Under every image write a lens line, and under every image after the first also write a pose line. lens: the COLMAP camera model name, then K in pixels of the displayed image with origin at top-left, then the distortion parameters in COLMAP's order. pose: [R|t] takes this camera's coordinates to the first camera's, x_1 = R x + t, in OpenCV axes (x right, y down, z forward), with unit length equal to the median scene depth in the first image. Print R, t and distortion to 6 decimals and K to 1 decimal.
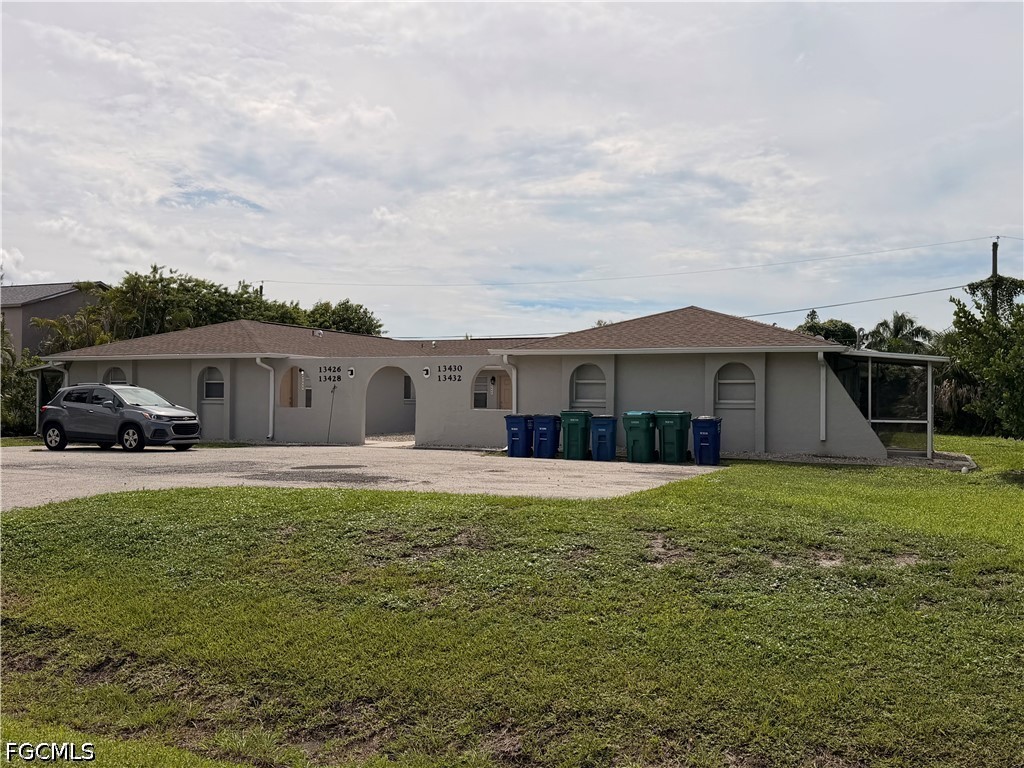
lens RADIAL K [[1042.0, 0, 506.2], [0, 1042.0, 386.3], [0, 0, 1]] dist [0.143612, 0.000000]
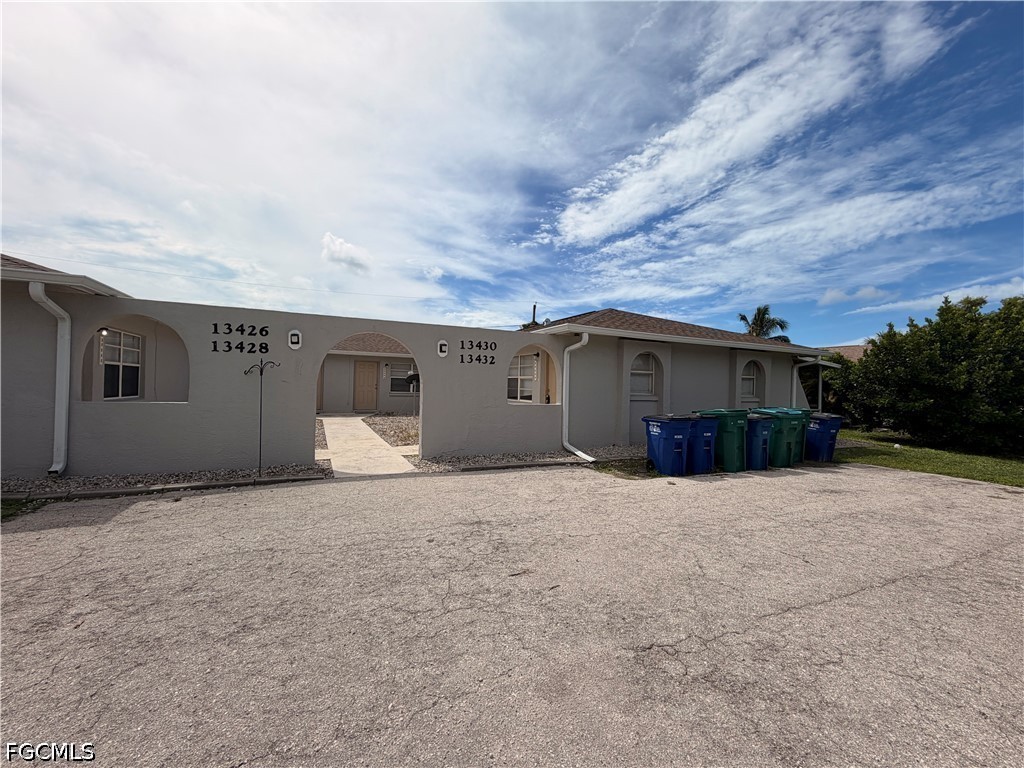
lens RADIAL K [[408.6, 0, 508.1], [0, 408.6, 392.4], [0, 0, 1]] dist [-0.002661, -0.000428]
pose [[0.658665, -0.004272, 0.752424, -0.240520], [-0.031719, 0.998937, 0.033439, 0.004286], [-0.751767, -0.045891, 0.657830, 0.784375]]
